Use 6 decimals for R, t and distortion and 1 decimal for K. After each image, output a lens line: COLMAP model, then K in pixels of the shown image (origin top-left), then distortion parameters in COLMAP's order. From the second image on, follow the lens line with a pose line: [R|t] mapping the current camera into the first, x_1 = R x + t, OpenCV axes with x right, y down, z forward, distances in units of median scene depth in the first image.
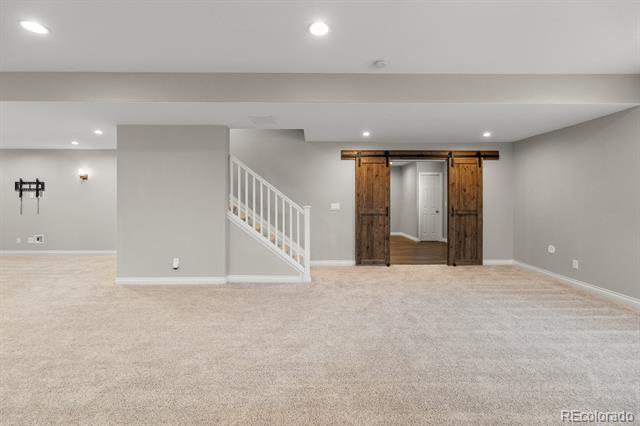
lens RADIAL K [[281.5, 0, 322.7], [0, 281.5, 199.4], [0, 0, 1]] dist [-0.006033, 0.001509]
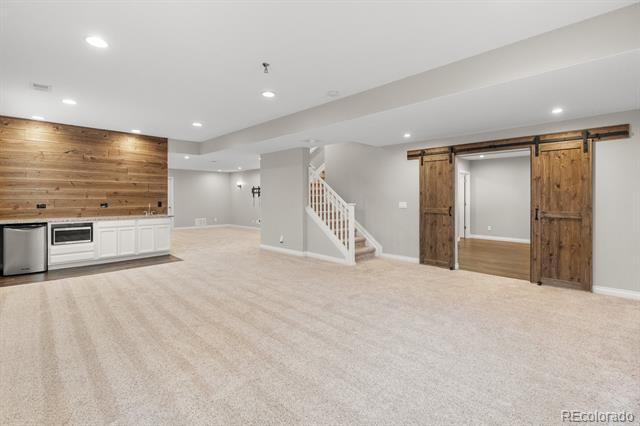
lens RADIAL K [[281.5, 0, 309.0], [0, 281.5, 198.4], [0, 0, 1]] dist [-0.006033, 0.001509]
pose [[0.699012, 0.000906, -0.715110, 0.565138], [0.000331, 0.999999, 0.001590, -0.000887], [0.715110, -0.001348, 0.699010, 0.010534]]
